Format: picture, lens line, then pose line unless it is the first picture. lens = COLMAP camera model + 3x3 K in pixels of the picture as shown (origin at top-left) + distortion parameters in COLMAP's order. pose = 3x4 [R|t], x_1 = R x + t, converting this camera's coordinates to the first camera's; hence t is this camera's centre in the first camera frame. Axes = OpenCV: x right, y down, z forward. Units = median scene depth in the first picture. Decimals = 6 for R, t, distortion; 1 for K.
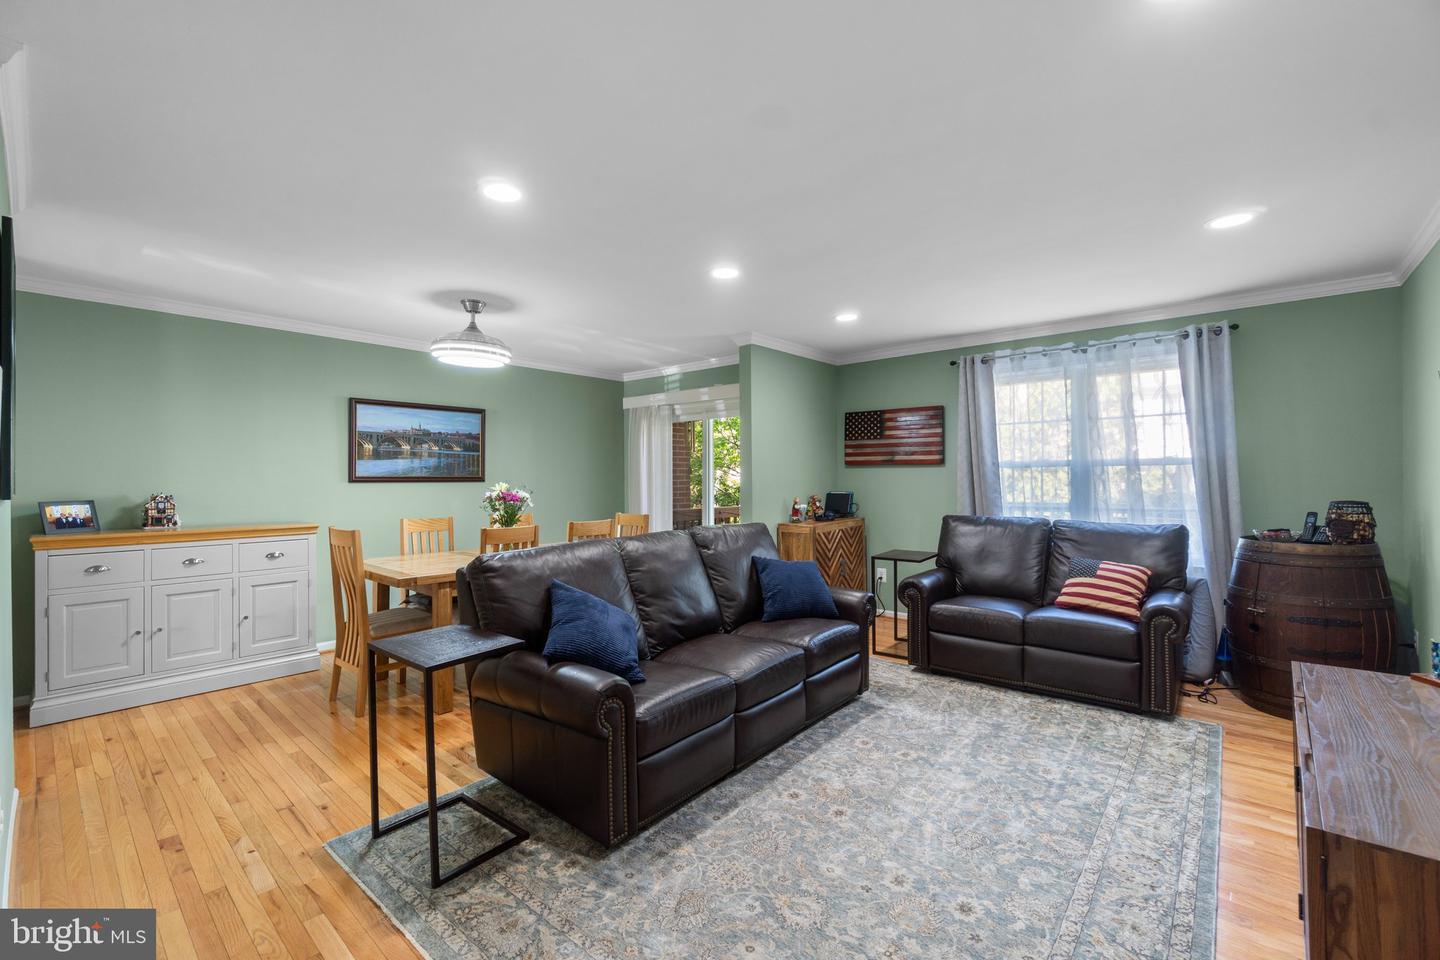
lens RADIAL K [[612.7, 0, 719.1], [0, 612.7, 466.1], [0, 0, 1]] dist [-0.000820, -0.000043]
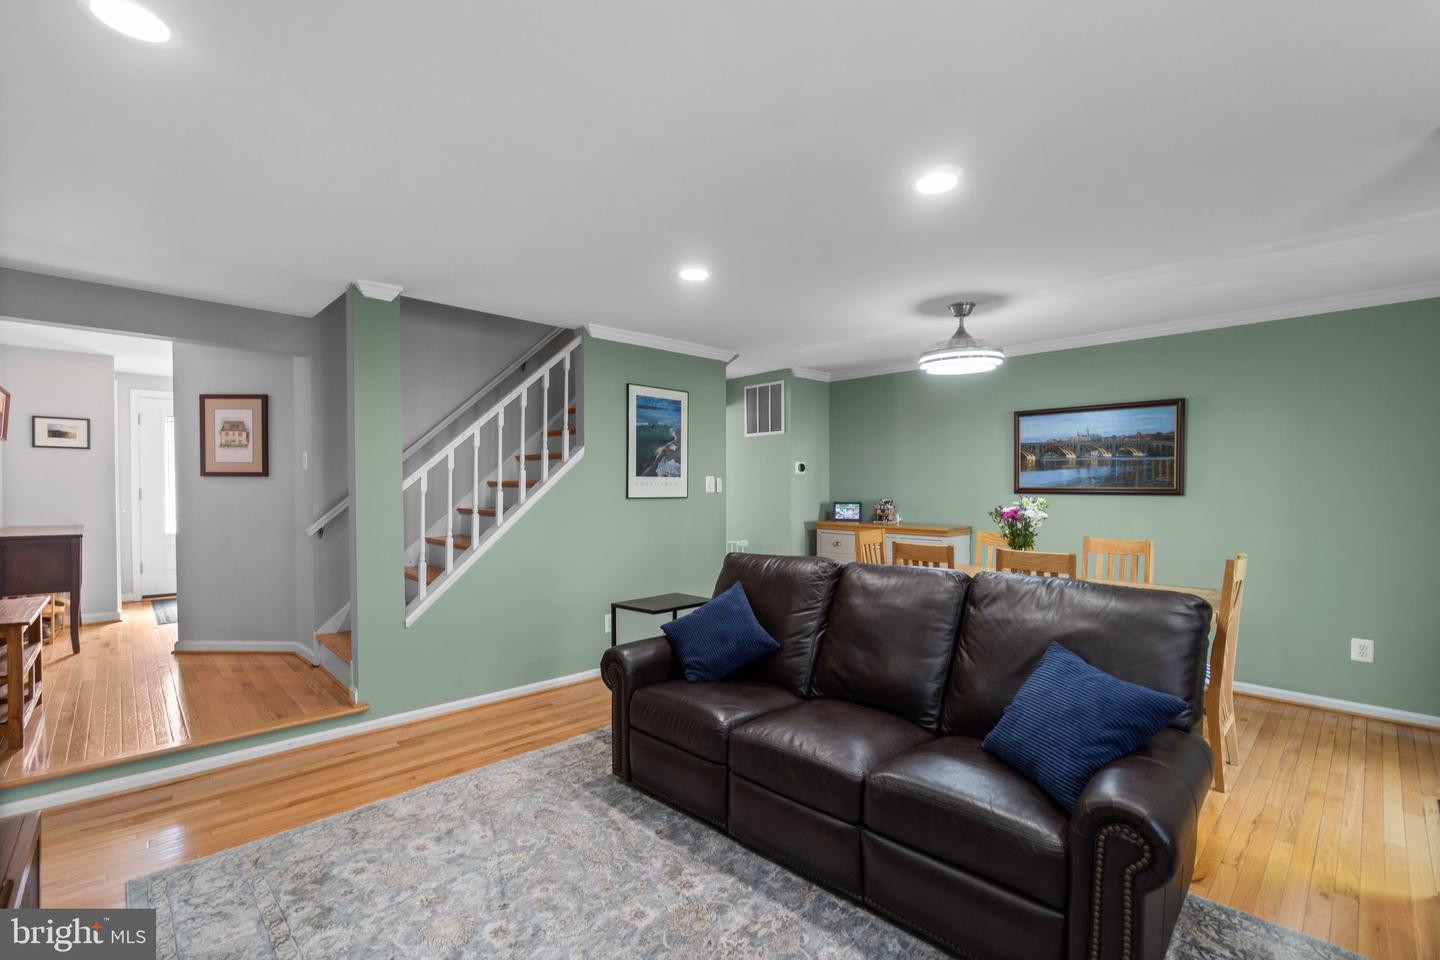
lens RADIAL K [[629.8, 0, 714.1], [0, 629.8, 489.6], [0, 0, 1]] dist [-0.000118, 0.000104]
pose [[-0.088767, 0.008405, -0.996017, 0.496679], [0.014510, 0.999869, 0.007145, 0.004716], [0.995947, -0.013818, -0.088877, 0.586349]]
